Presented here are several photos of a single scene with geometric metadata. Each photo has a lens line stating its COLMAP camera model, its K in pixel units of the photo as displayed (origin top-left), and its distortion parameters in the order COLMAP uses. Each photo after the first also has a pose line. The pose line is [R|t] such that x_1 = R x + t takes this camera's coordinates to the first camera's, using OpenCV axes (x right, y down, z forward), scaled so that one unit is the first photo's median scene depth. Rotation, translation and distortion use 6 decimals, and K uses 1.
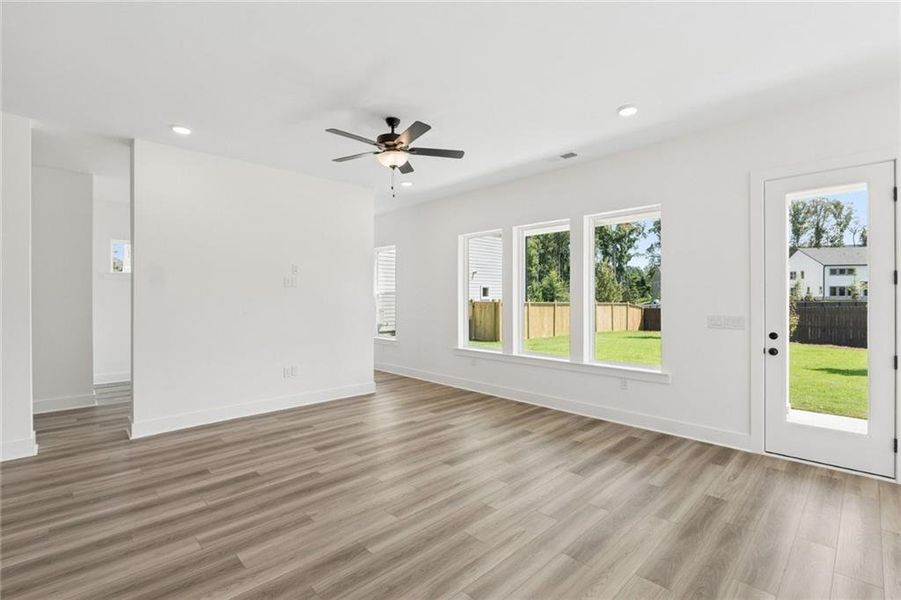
lens RADIAL K [[410.6, 0, 454.3], [0, 410.6, 300.9], [0, 0, 1]] dist [-0.002268, -0.001102]
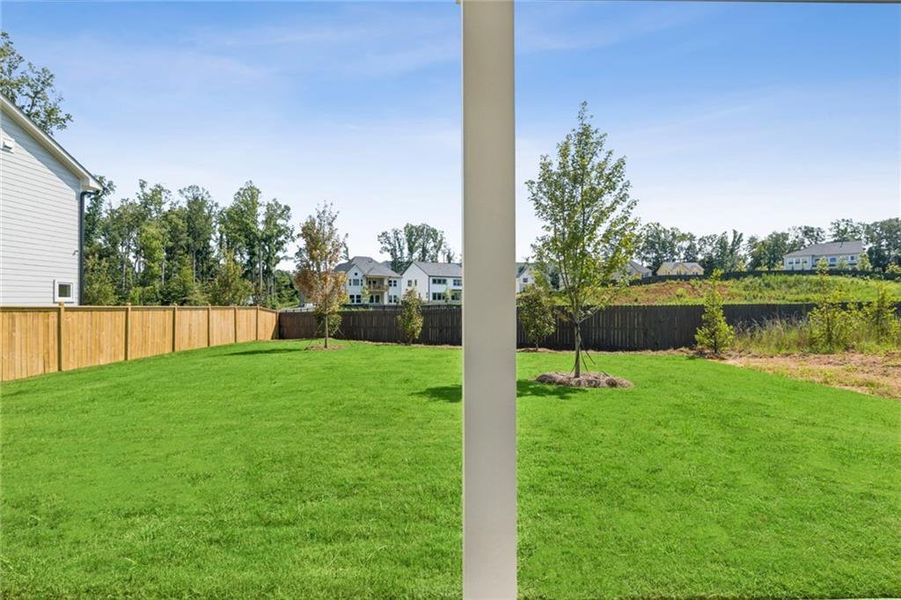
lens RADIAL K [[410.6, 0, 454.3], [0, 410.6, 300.9], [0, 0, 1]] dist [-0.002268, -0.001102]
pose [[0.694047, 0.002957, 0.719923, 0.093796], [0.004061, 0.999960, -0.008022, 0.002477], [-0.719918, 0.008491, 0.694007, 0.136255]]
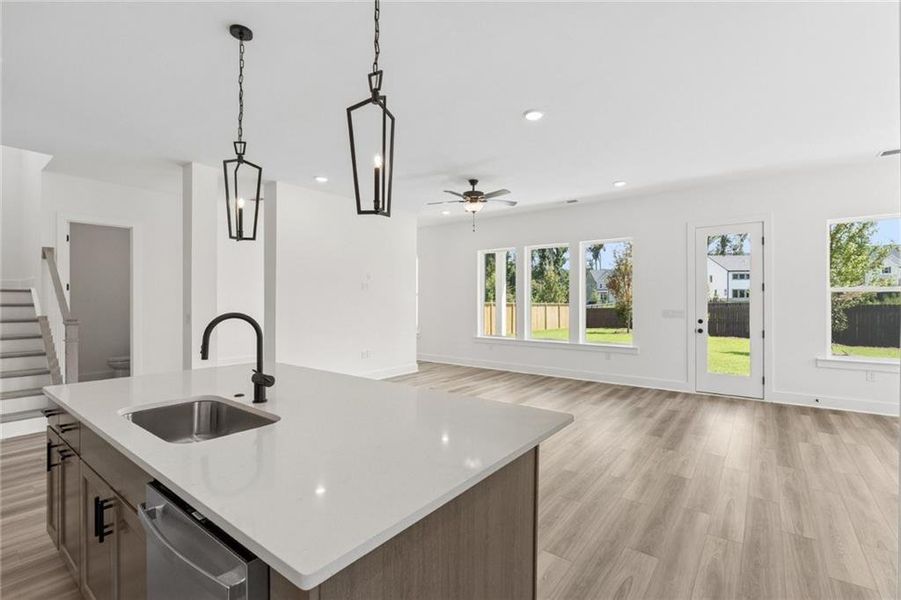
lens RADIAL K [[410.6, 0, 454.3], [0, 410.6, 300.9], [0, 0, 1]] dist [-0.002268, -0.001102]
pose [[0.989413, 0.000373, 0.145129, -0.054584], [0.000003, 0.999997, -0.002593, 0.000781], [-0.145130, 0.002566, 0.989409, -0.060743]]
